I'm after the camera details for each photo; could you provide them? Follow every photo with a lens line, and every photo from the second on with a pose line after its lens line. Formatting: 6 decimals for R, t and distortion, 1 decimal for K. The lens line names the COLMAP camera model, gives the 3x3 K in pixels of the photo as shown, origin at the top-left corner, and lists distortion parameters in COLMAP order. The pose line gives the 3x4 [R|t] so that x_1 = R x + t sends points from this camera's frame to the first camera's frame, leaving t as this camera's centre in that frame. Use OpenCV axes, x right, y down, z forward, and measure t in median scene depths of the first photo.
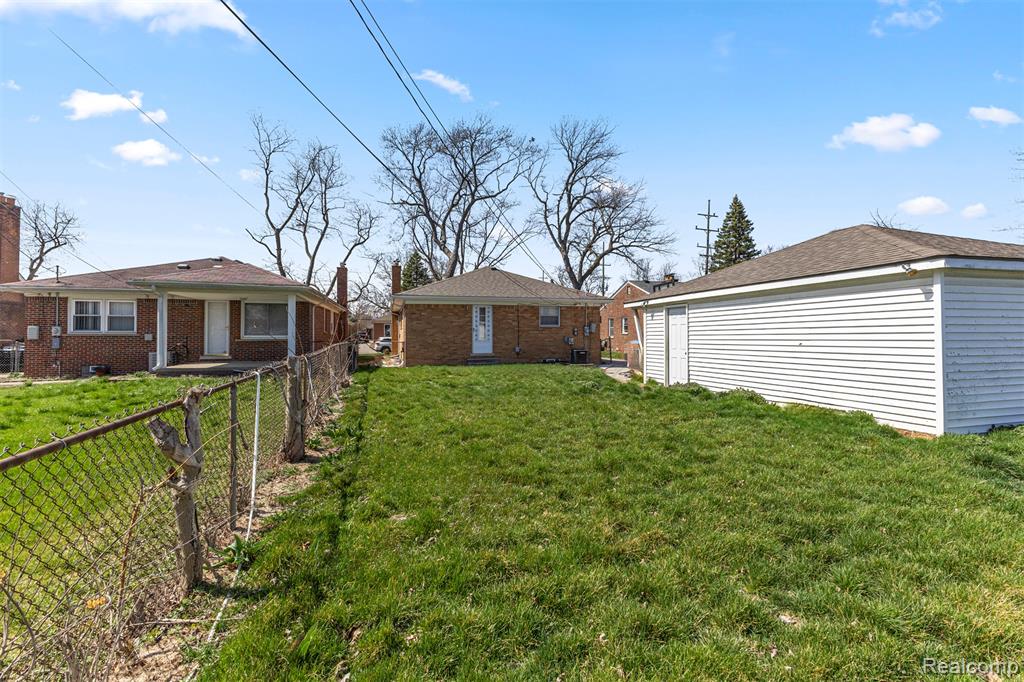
lens RADIAL K [[451.9, 0, 513.0], [0, 451.9, 334.9], [0, 0, 1]] dist [0.004199, 0.000841]
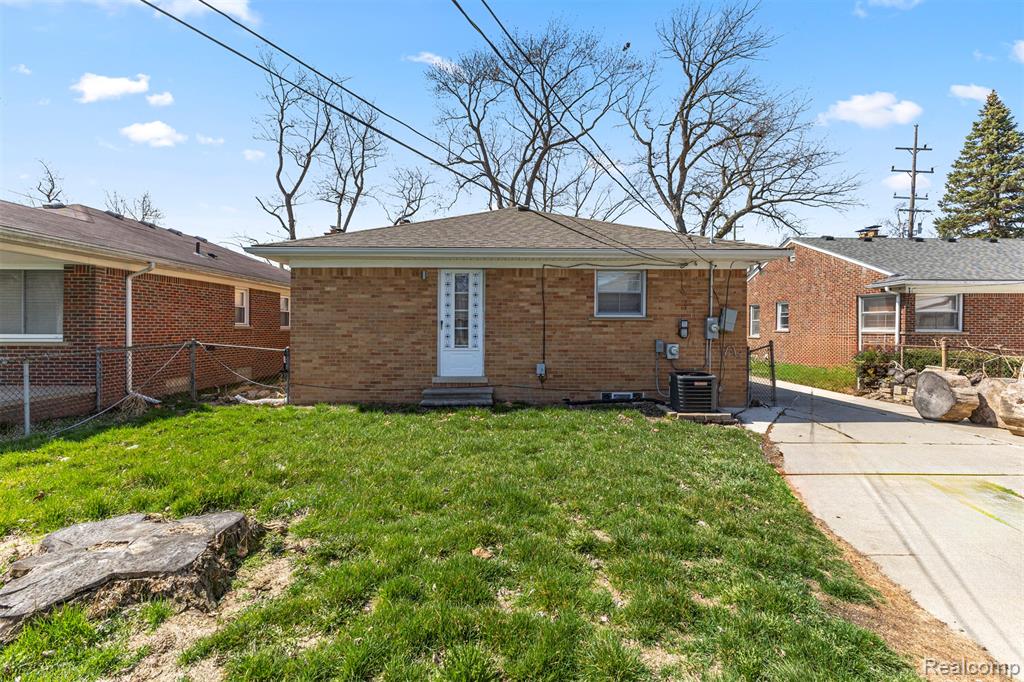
lens RADIAL K [[435.0, 0, 513.1], [0, 435.0, 329.3], [0, 0, 1]] dist [0.001342, -0.000397]
pose [[0.965476, 0.007800, -0.260376, 0.047558], [-0.006495, 0.999962, 0.005870, -0.004640], [0.260412, -0.003976, 0.965489, 0.299392]]
